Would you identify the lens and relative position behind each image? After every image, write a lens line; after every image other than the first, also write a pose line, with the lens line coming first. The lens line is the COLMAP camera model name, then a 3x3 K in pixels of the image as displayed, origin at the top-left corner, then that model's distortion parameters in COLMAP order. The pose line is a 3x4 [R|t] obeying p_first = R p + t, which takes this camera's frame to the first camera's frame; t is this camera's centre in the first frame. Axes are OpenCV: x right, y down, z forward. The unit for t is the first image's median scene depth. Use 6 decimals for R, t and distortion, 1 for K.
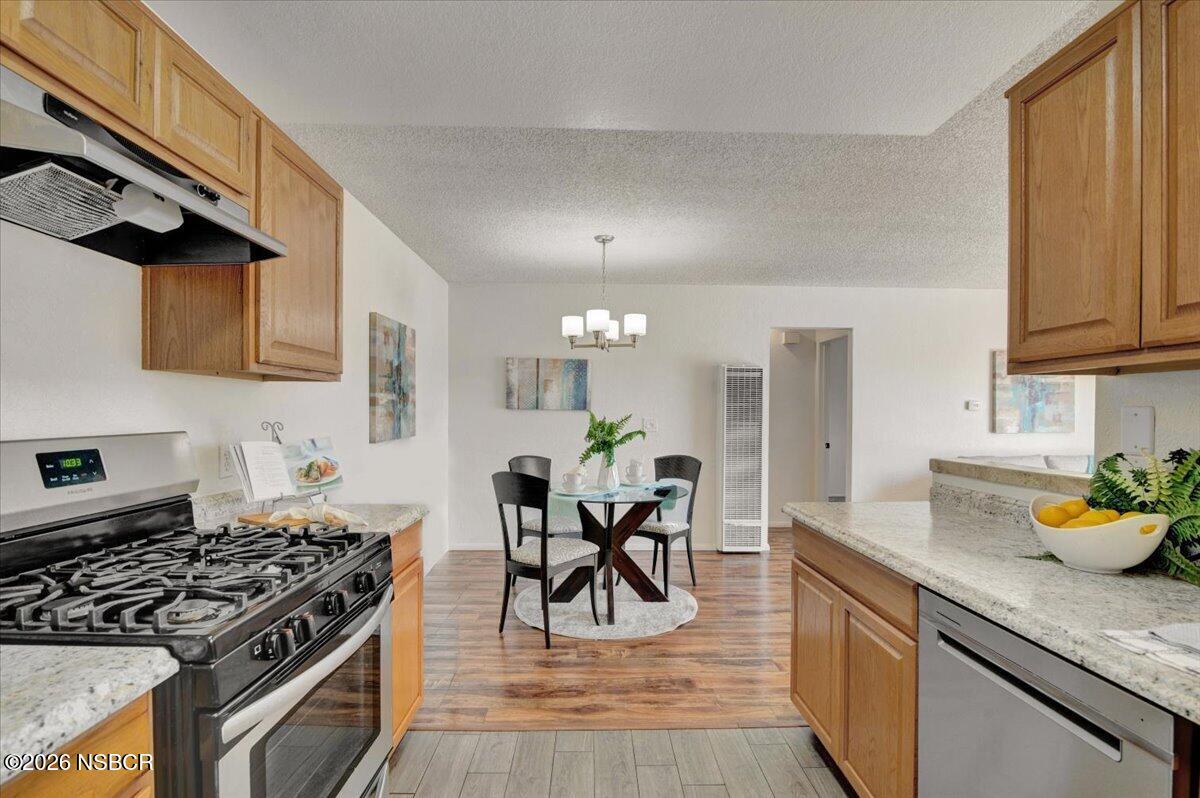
lens RADIAL K [[560.5, 0, 601.9], [0, 560.5, 420.9], [0, 0, 1]] dist [-0.019070, -0.000066]
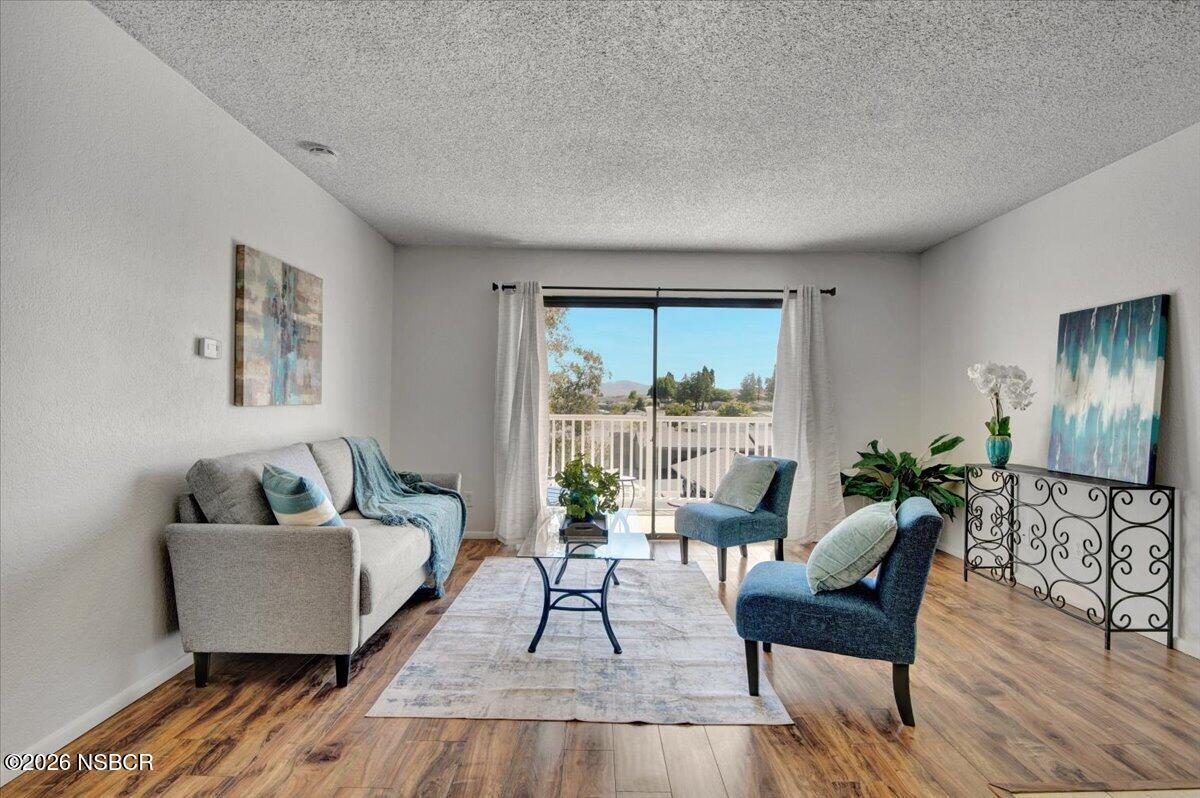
lens RADIAL K [[558.4, 0, 597.5], [0, 558.4, 400.6], [0, 0, 1]] dist [-0.019663, 0.000406]
pose [[0.016651, 0.001838, 0.999860, 0.307692], [0.000656, 0.999998, -0.001850, 0.027169], [-0.999861, 0.000687, 0.016649, 0.991136]]
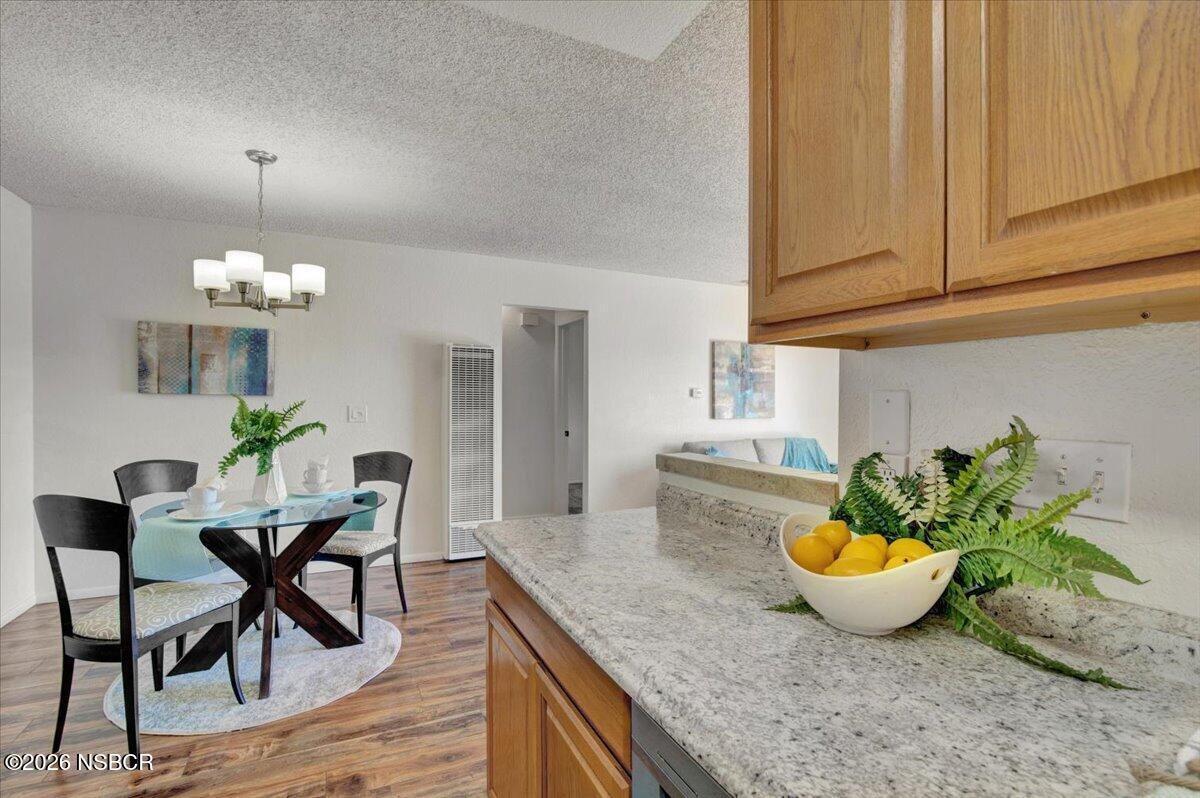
lens RADIAL K [[536.1, 0, 592.0], [0, 536.1, 406.3], [0, 0, 1]] dist [-0.019638, 0.000275]
pose [[0.920593, -0.002680, 0.390514, 0.140447], [0.003674, 0.999992, -0.001798, -0.001820], [-0.390506, 0.003090, 0.920595, 0.224475]]
